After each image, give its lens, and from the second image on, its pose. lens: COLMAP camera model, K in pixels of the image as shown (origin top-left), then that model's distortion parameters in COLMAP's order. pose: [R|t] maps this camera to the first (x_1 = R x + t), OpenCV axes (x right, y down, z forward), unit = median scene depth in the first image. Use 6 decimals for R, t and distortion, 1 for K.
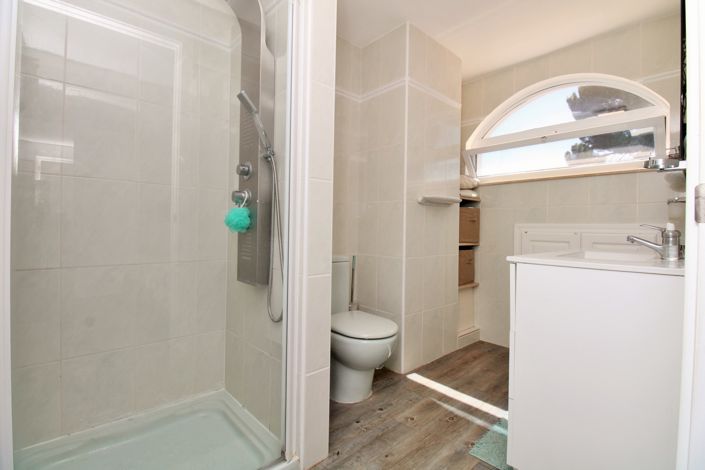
lens RADIAL K [[325.1, 0, 352.5], [0, 325.1, 235.0], [0, 0, 1]] dist [-0.002888, -0.000208]
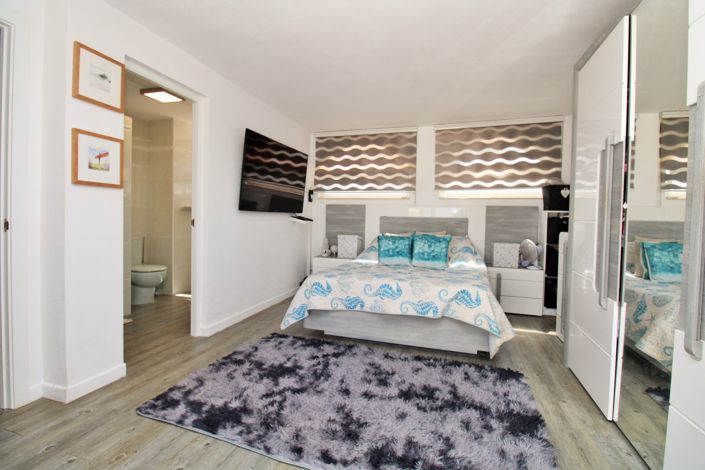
lens RADIAL K [[325.1, 0, 352.5], [0, 325.1, 235.0], [0, 0, 1]] dist [-0.002888, -0.000208]
pose [[0.838109, -0.009163, 0.545425, -0.010351], [-0.010641, 0.999394, 0.033141, -0.020560], [-0.545398, -0.033579, 0.837504, -1.273968]]
